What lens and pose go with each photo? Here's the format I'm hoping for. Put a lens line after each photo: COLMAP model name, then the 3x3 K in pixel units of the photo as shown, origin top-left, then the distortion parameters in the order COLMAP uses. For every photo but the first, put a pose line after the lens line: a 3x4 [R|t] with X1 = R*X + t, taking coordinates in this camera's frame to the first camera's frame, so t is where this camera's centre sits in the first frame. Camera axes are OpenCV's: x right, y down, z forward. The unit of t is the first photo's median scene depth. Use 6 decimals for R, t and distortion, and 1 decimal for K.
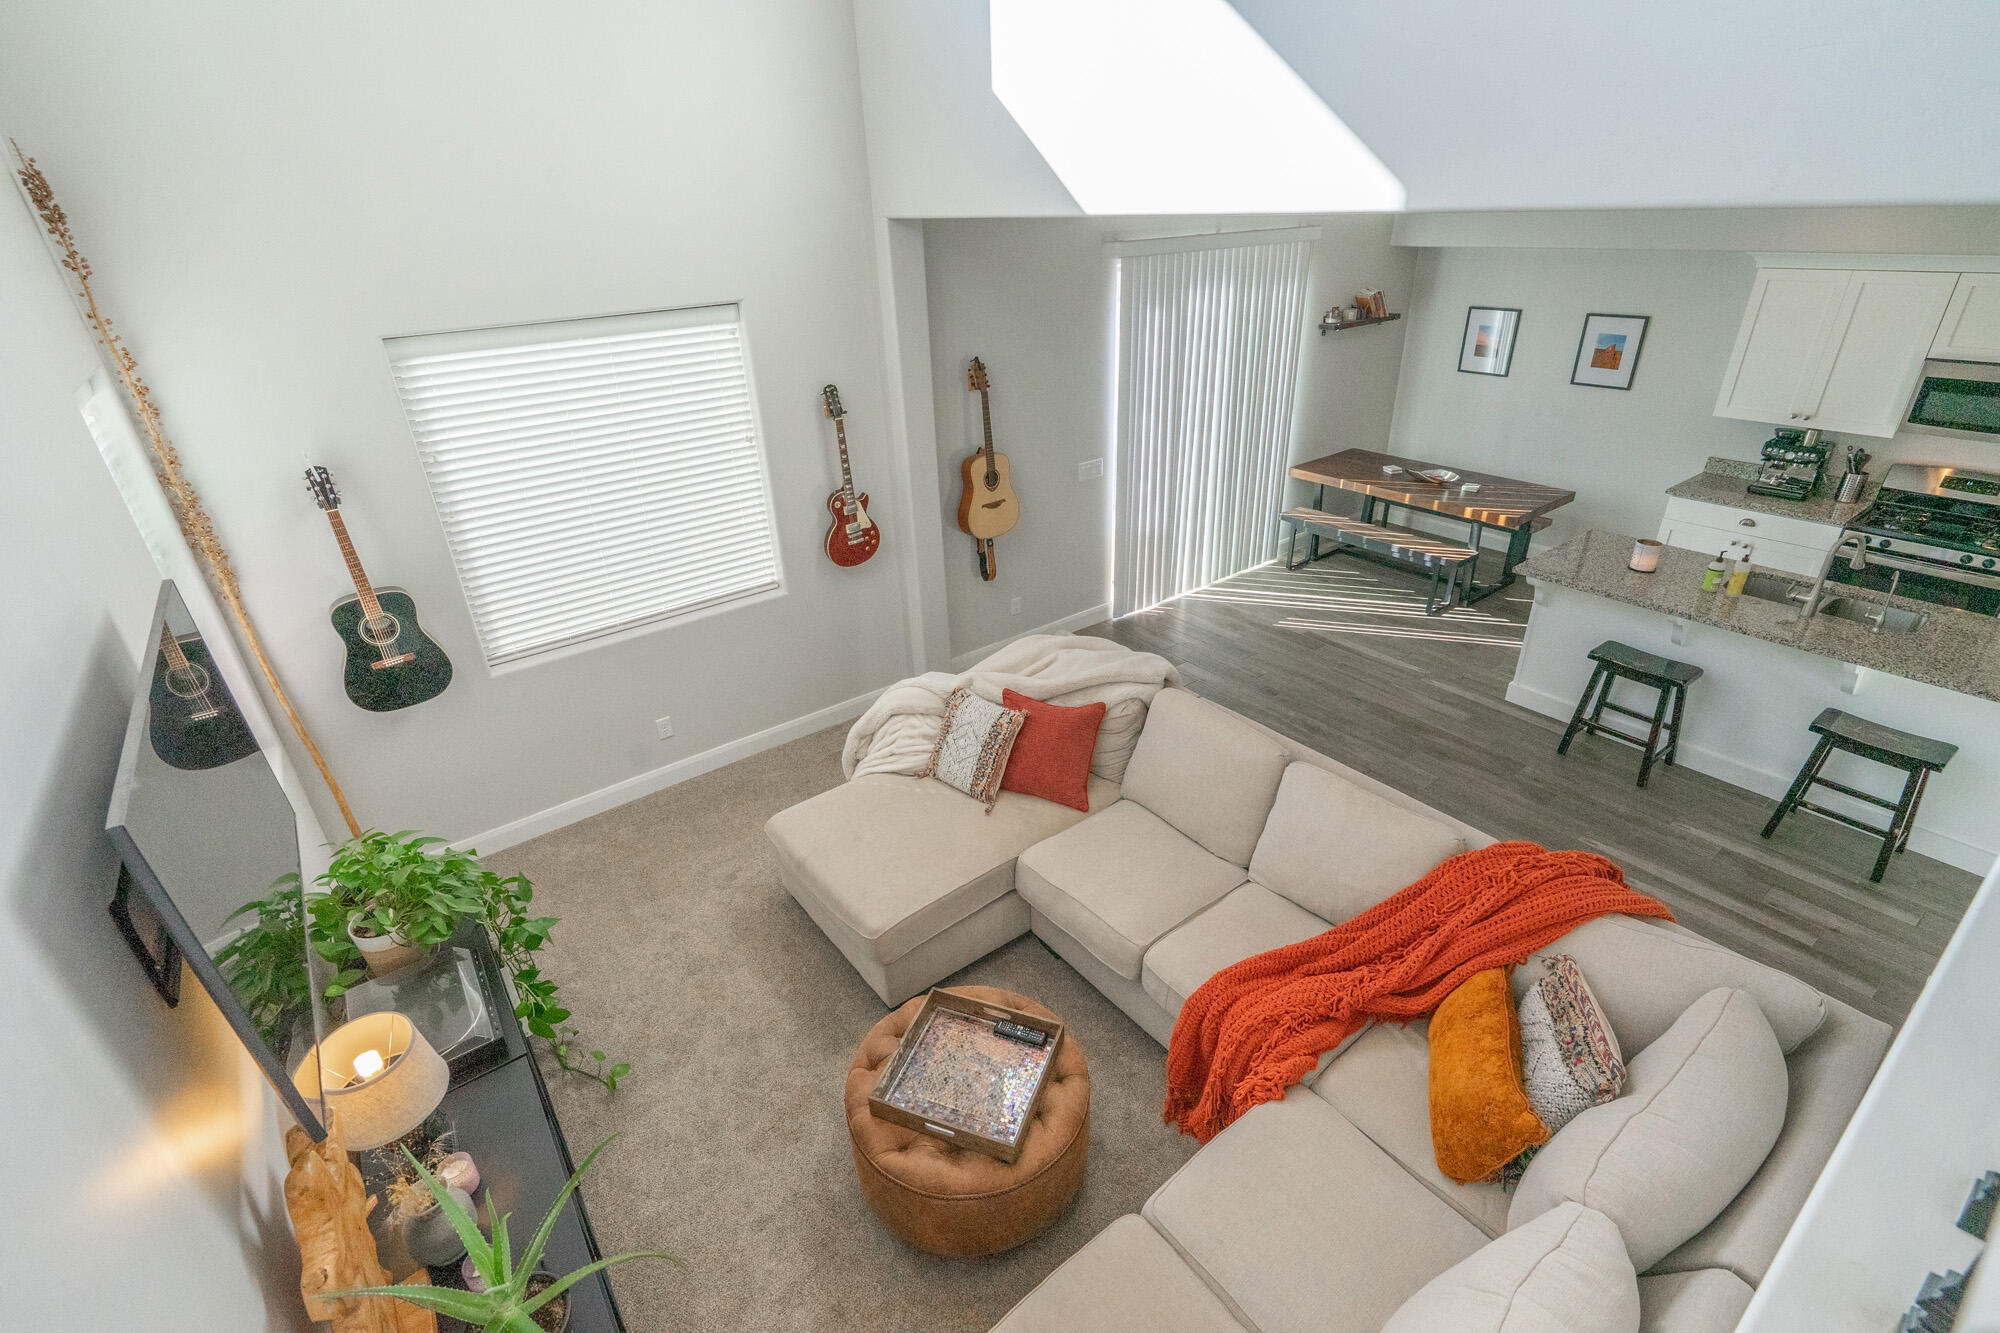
lens RADIAL K [[899.9, 0, 1000.0], [0, 899.9, 666.5], [0, 0, 1]] dist [0.003553, 0.000461]
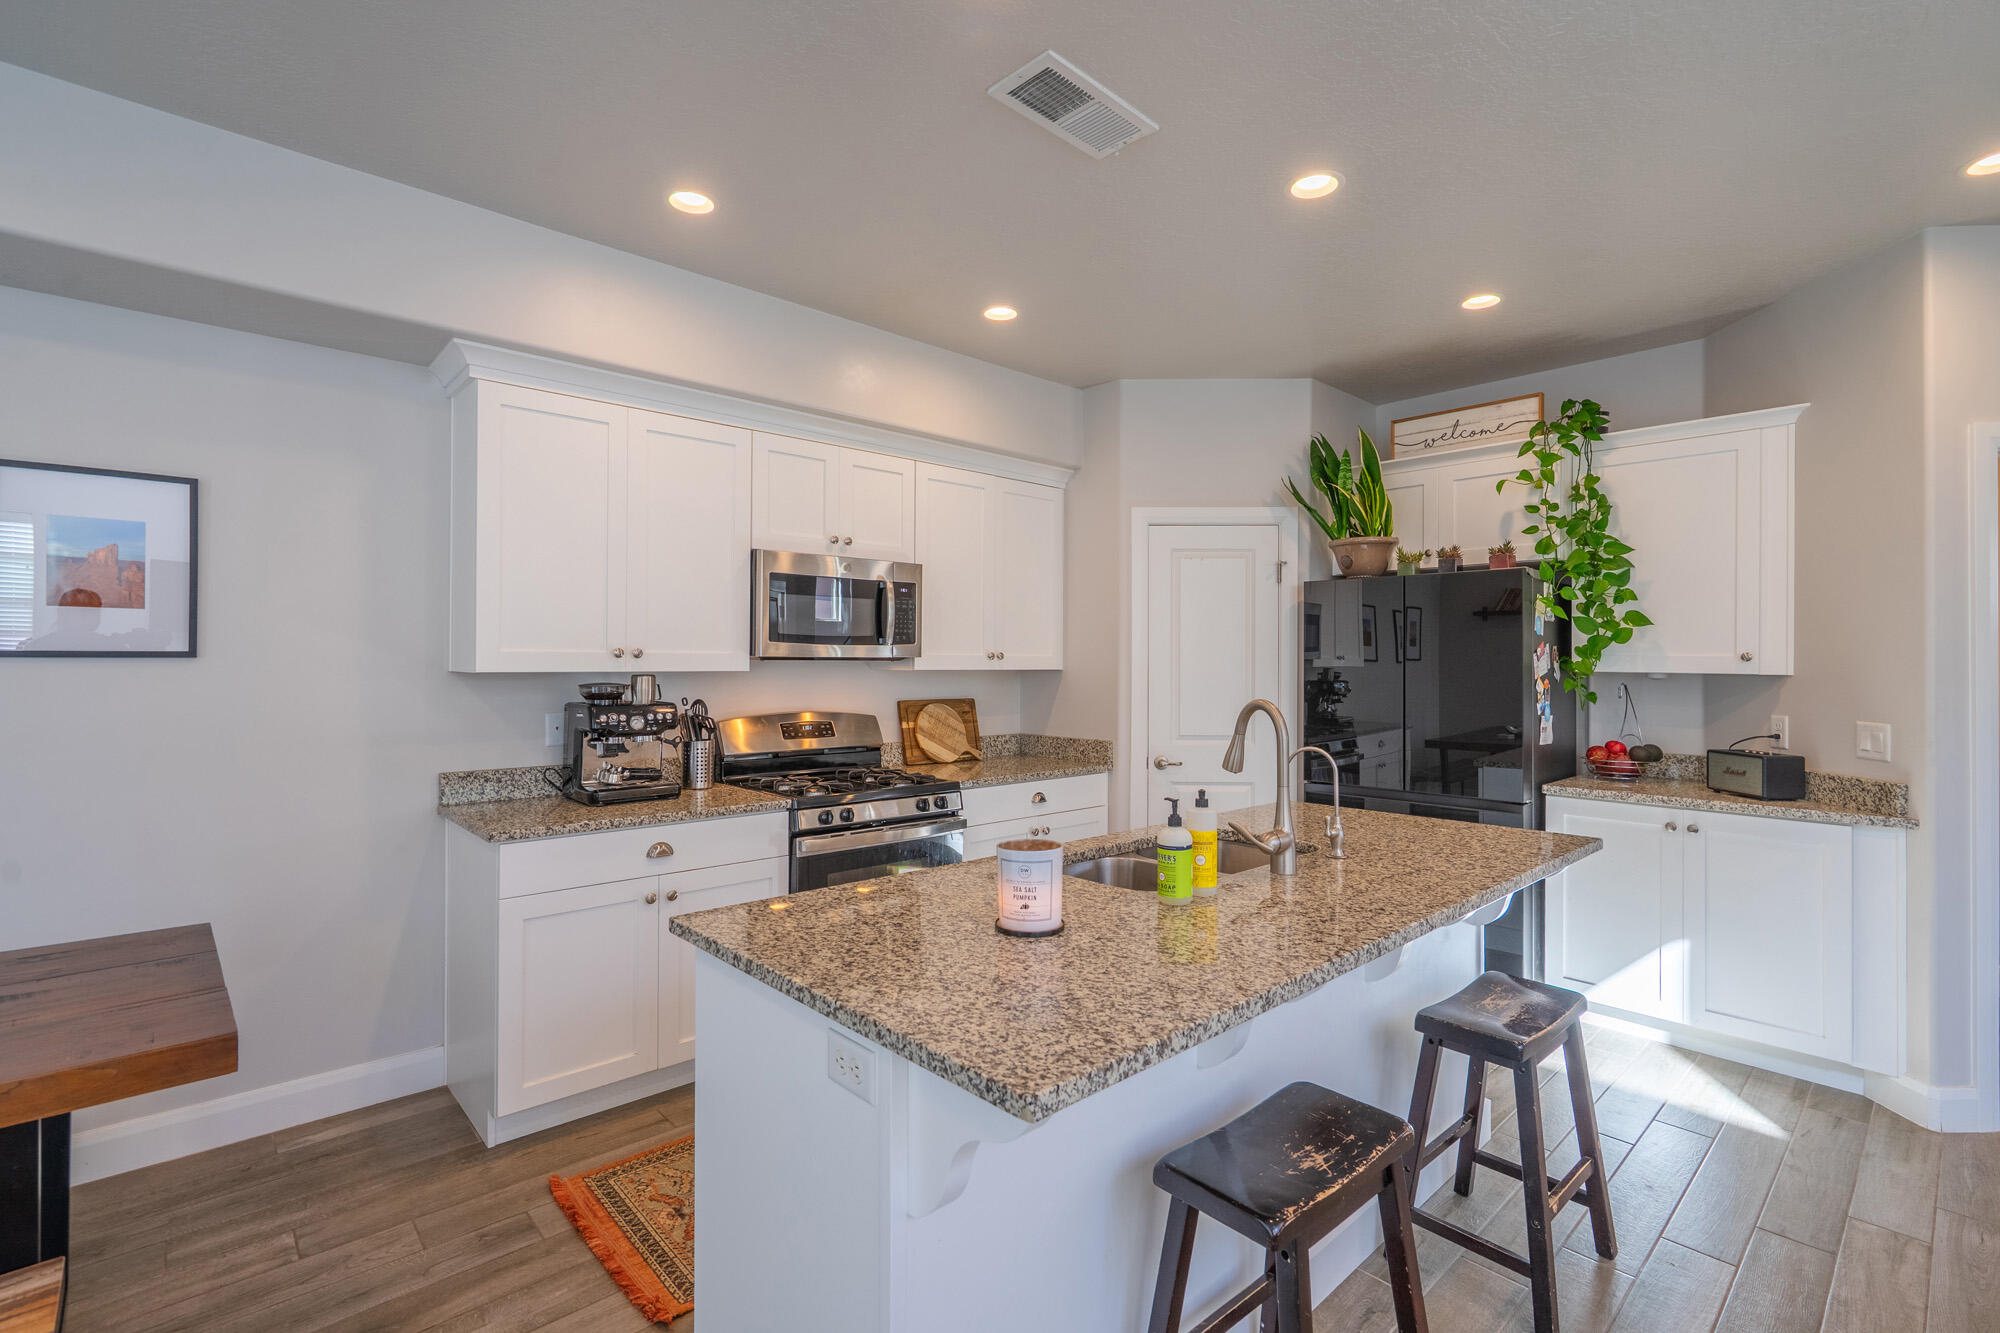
lens RADIAL K [[909.2, 0, 1002.3], [0, 909.2, 655.7], [0, 0, 1]] dist [0.002023, 0.000722]
pose [[-0.100488, 0.038624, 0.994188, 0.332668], [0.452496, 0.891697, 0.011094, -0.189344], [-0.886087, 0.450981, -0.107082, 0.909585]]
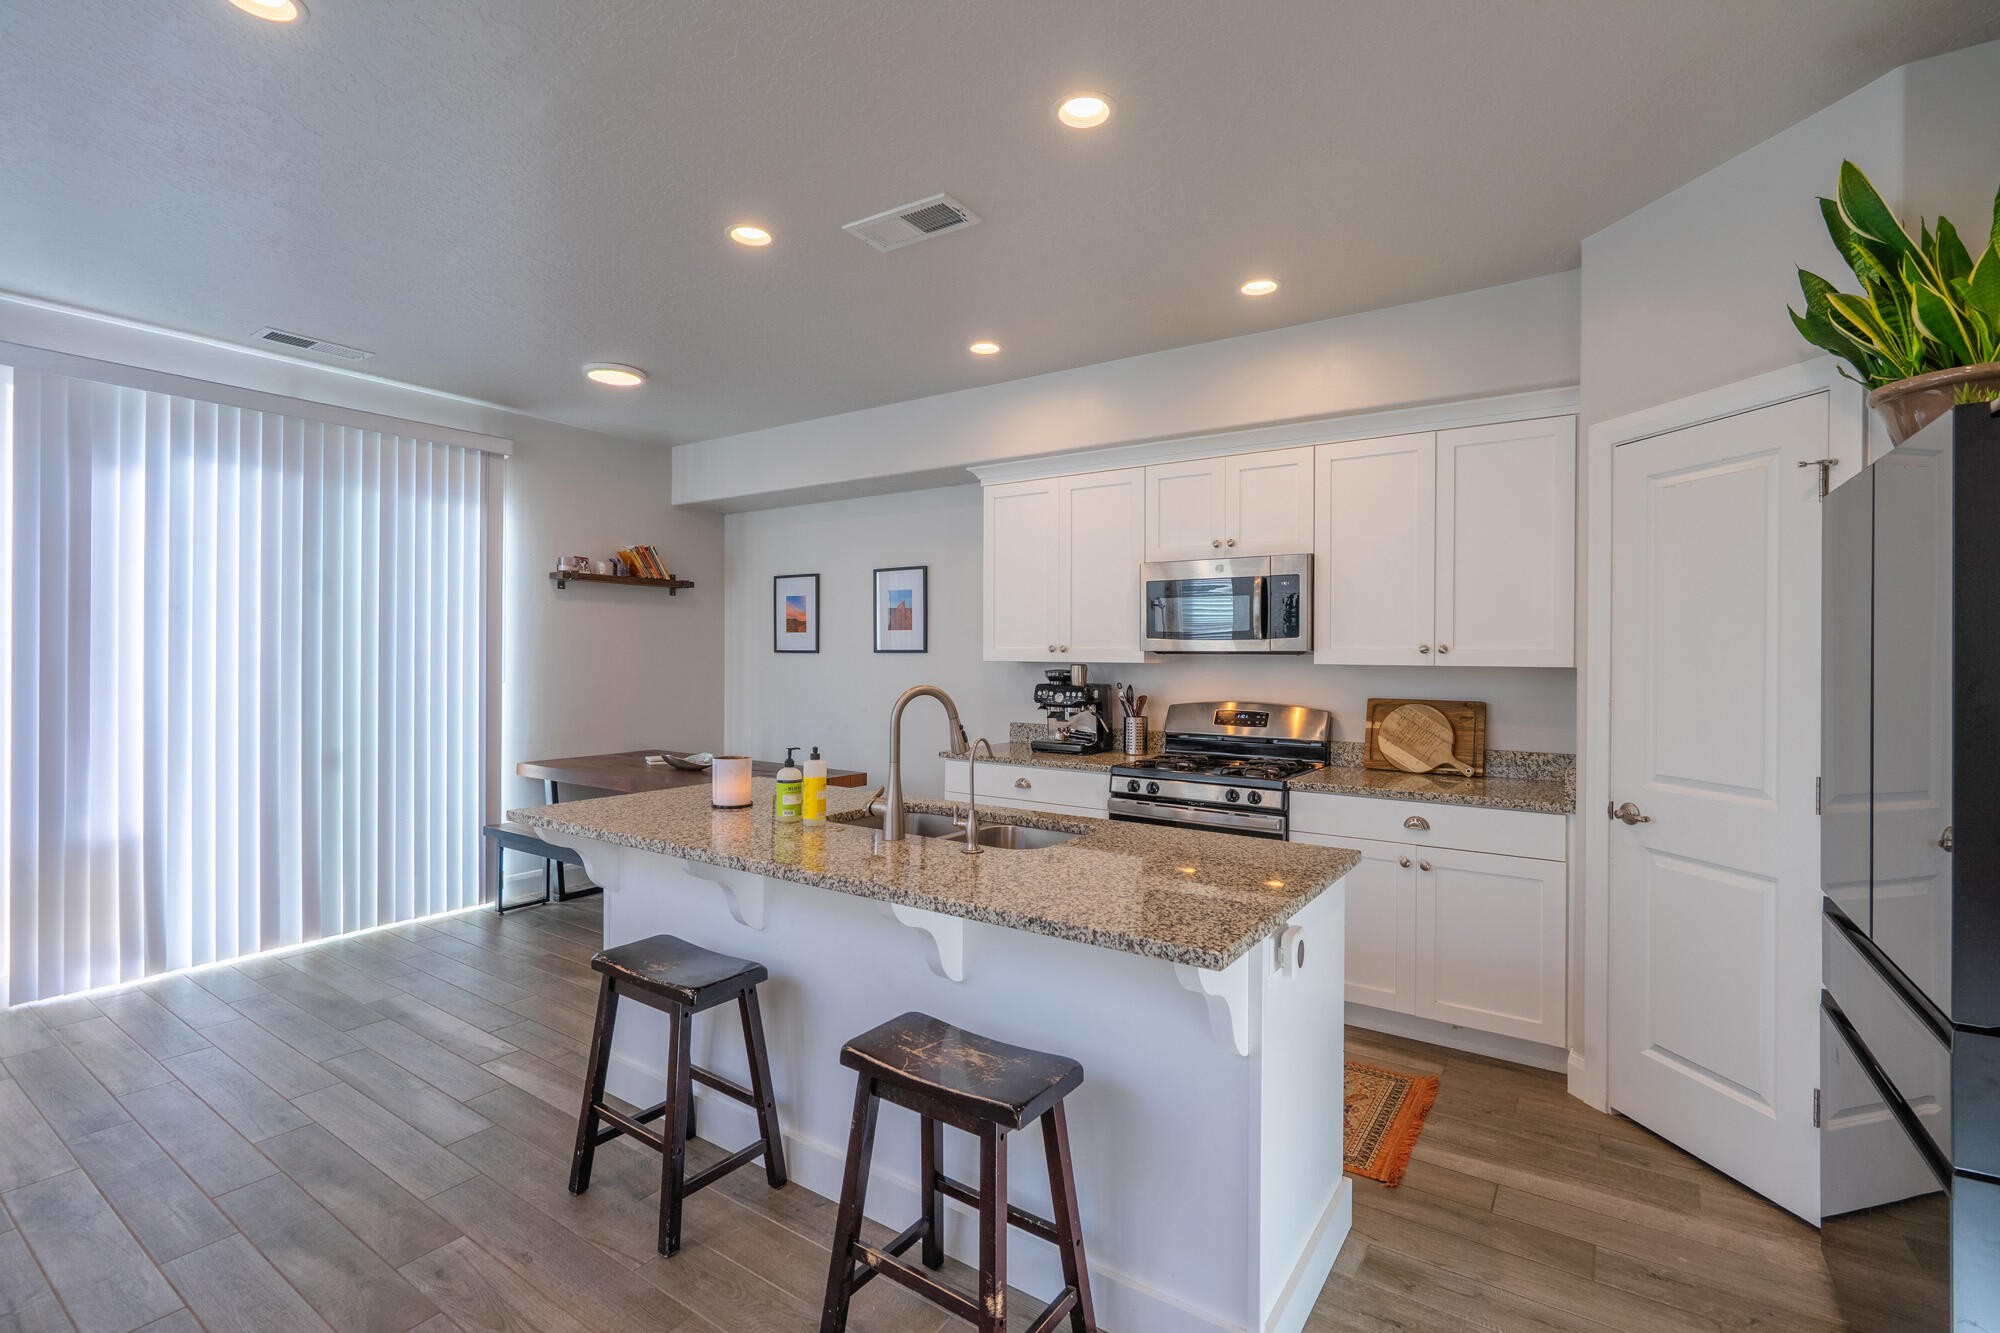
lens RADIAL K [[909.2, 0, 1002.3], [0, 909.2, 655.7], [0, 0, 1]] dist [0.002023, 0.000722]
pose [[0.945317, 0.037537, 0.323987, 0.618466], [0.115244, 0.890836, -0.439467, 0.076101], [-0.305115, 0.452773, 0.837796, 0.372666]]
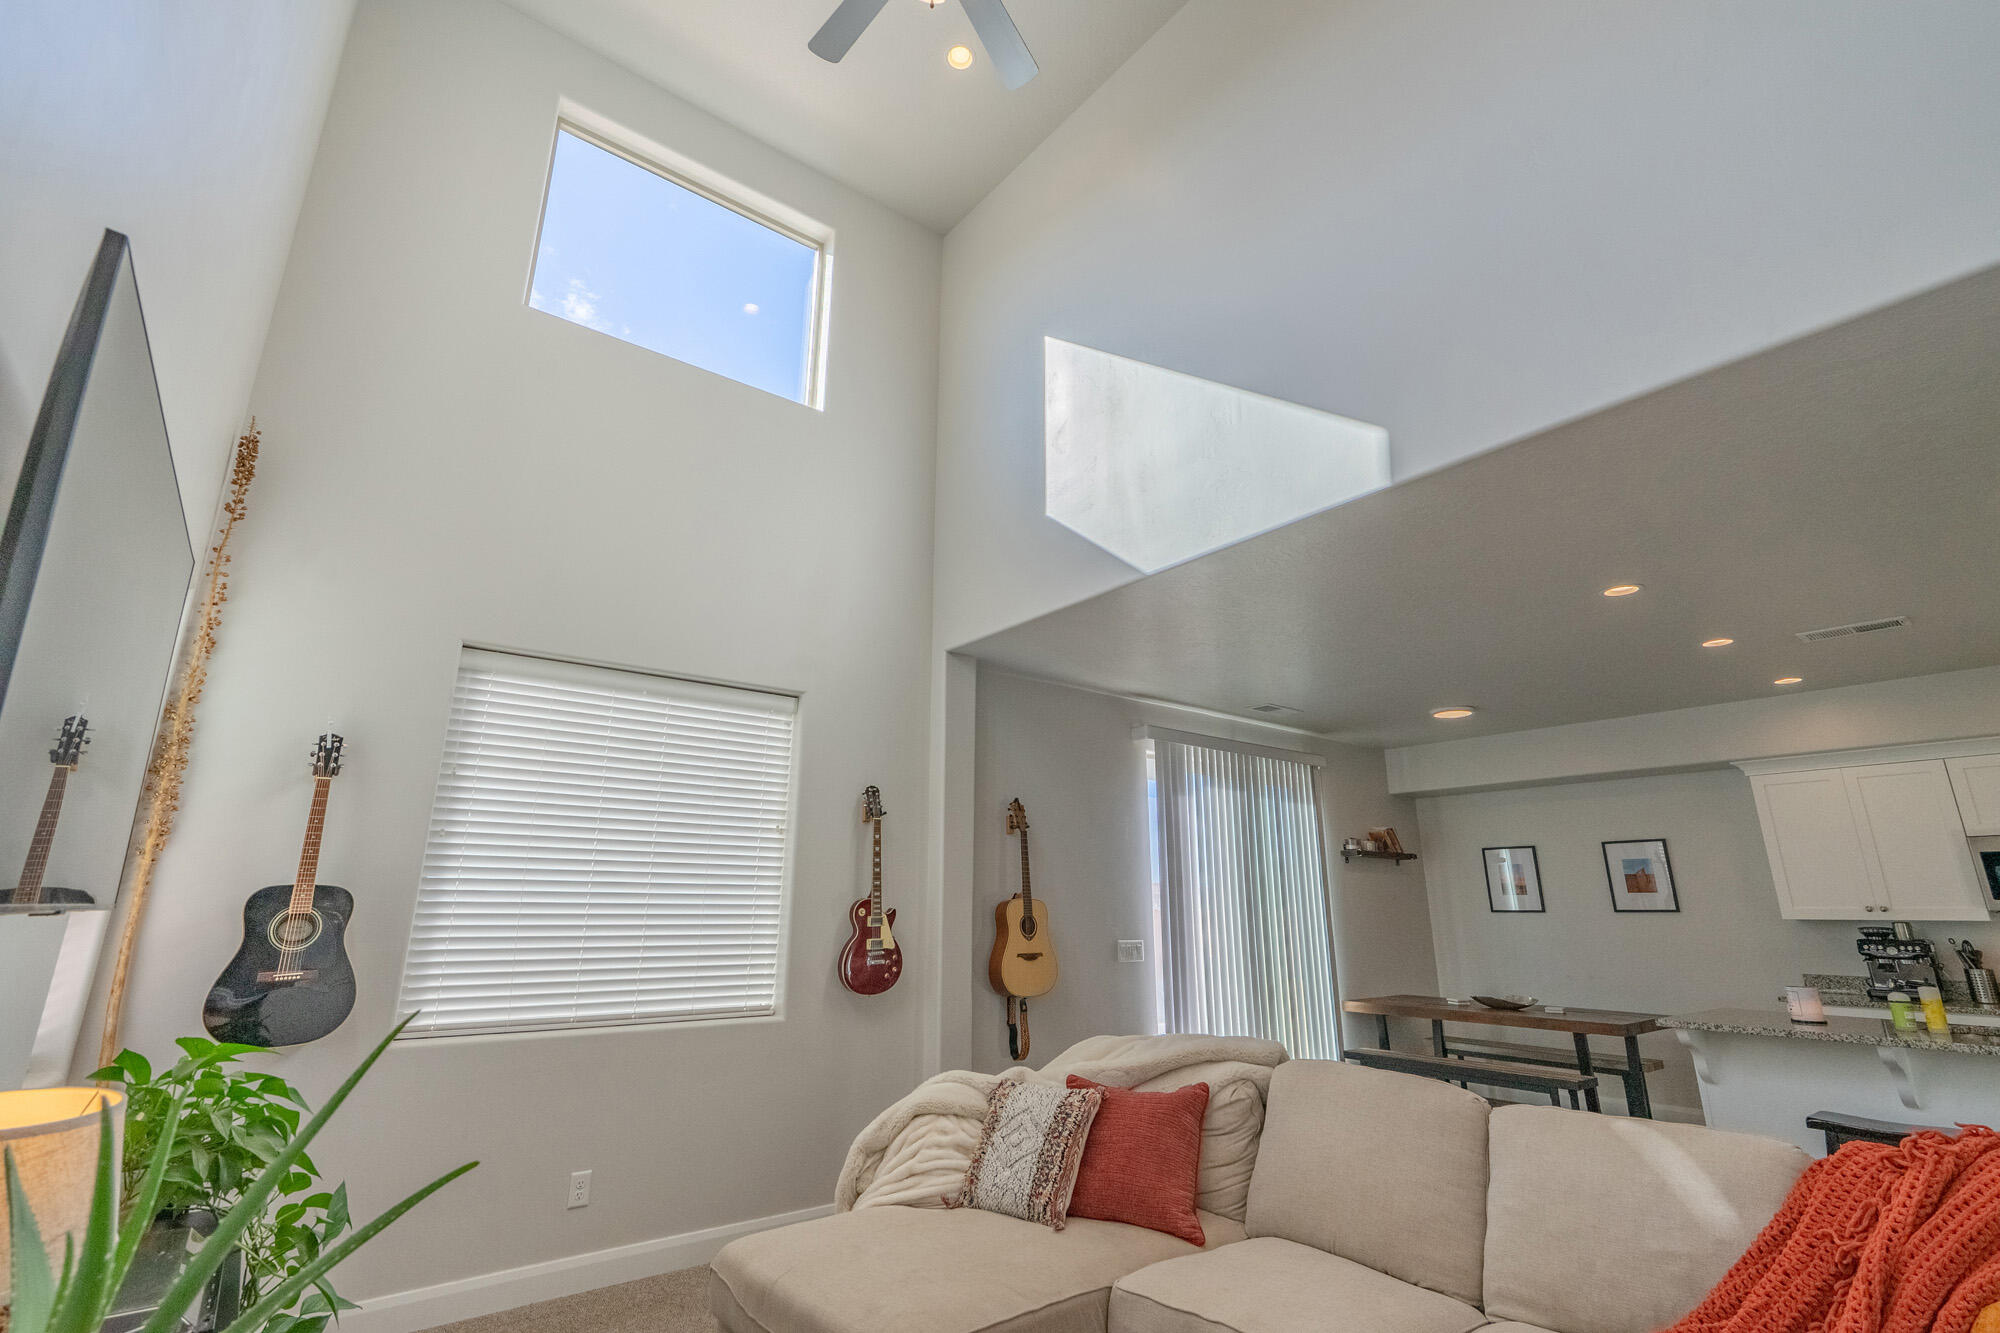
lens RADIAL K [[909.2, 0, 1002.3], [0, 909.2, 655.7], [0, 0, 1]] dist [0.002023, 0.000722]
pose [[0.999161, 0.040514, 0.006024, -0.052707], [-0.025546, 0.731336, -0.681539, 0.218179], [-0.032018, 0.680813, 0.731757, 0.154216]]
